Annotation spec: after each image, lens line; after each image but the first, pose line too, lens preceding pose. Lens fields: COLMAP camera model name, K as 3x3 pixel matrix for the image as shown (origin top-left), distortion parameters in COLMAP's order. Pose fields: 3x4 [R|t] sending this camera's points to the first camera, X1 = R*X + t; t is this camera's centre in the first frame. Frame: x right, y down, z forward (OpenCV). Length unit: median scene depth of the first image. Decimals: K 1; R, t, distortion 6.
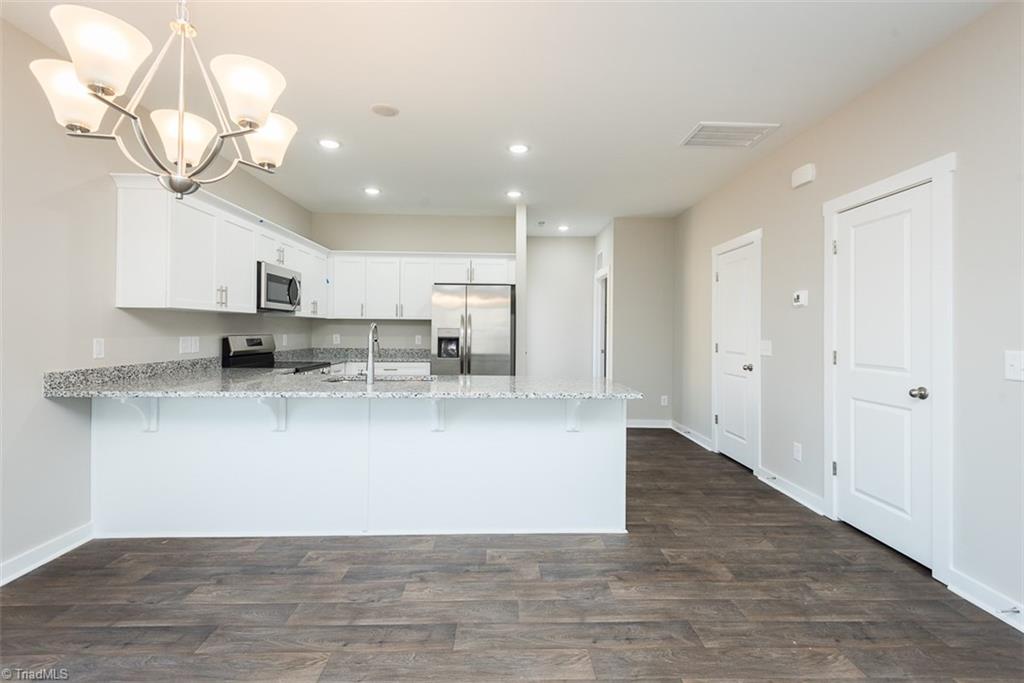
lens RADIAL K [[464.4, 0, 506.5], [0, 464.4, 331.2], [0, 0, 1]] dist [0.006657, -0.006187]
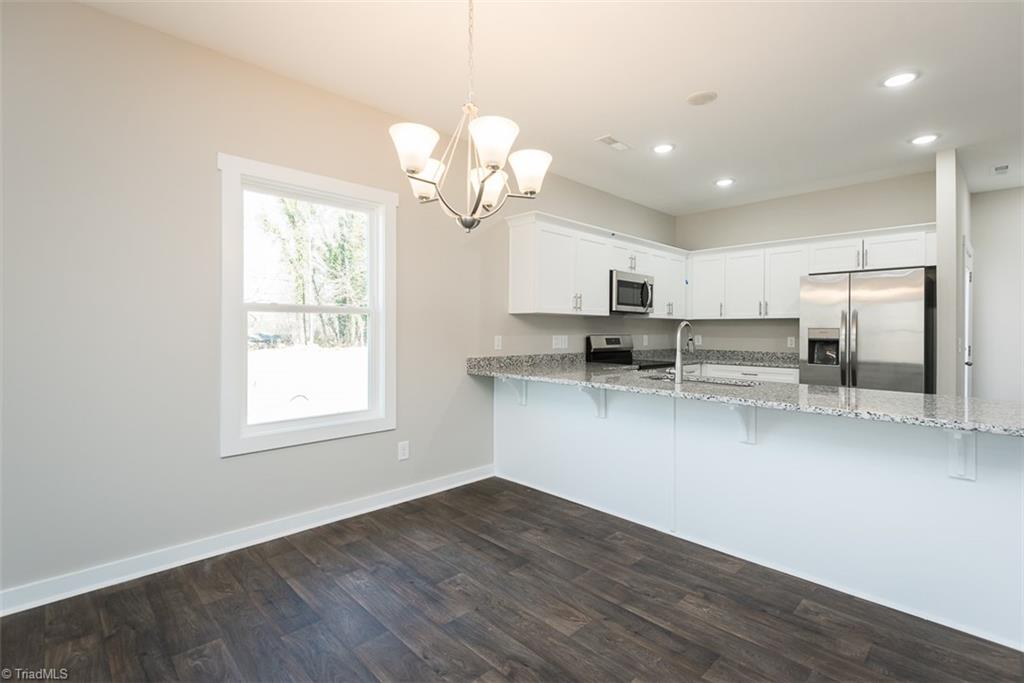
lens RADIAL K [[464.4, 0, 506.9], [0, 464.4, 335.0], [0, 0, 1]] dist [0.006657, -0.006187]
pose [[0.674612, 0.004262, -0.738160, 0.175821], [-0.002691, 0.999991, 0.003314, 0.007924], [0.738167, -0.000249, 0.674618, 0.062464]]
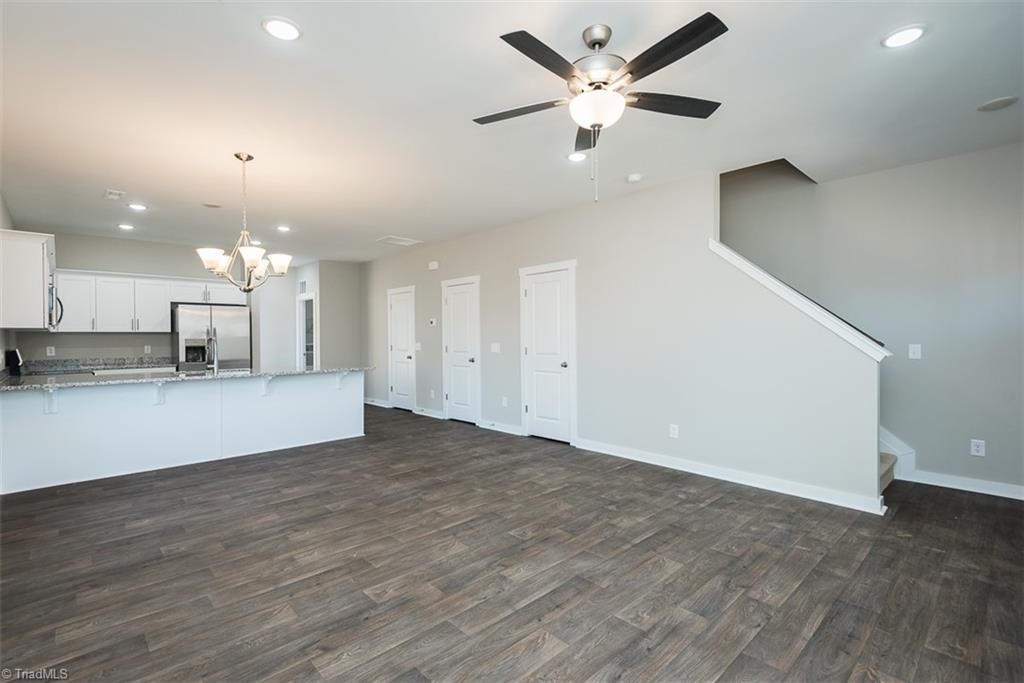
lens RADIAL K [[464.4, 0, 503.7], [0, 464.4, 340.9], [0, 0, 1]] dist [0.006657, -0.006187]
pose [[0.751183, -0.017515, 0.659862, -0.561748], [0.014768, 0.999844, 0.009728, -0.003046], [-0.659929, 0.002438, 0.751324, -0.863009]]
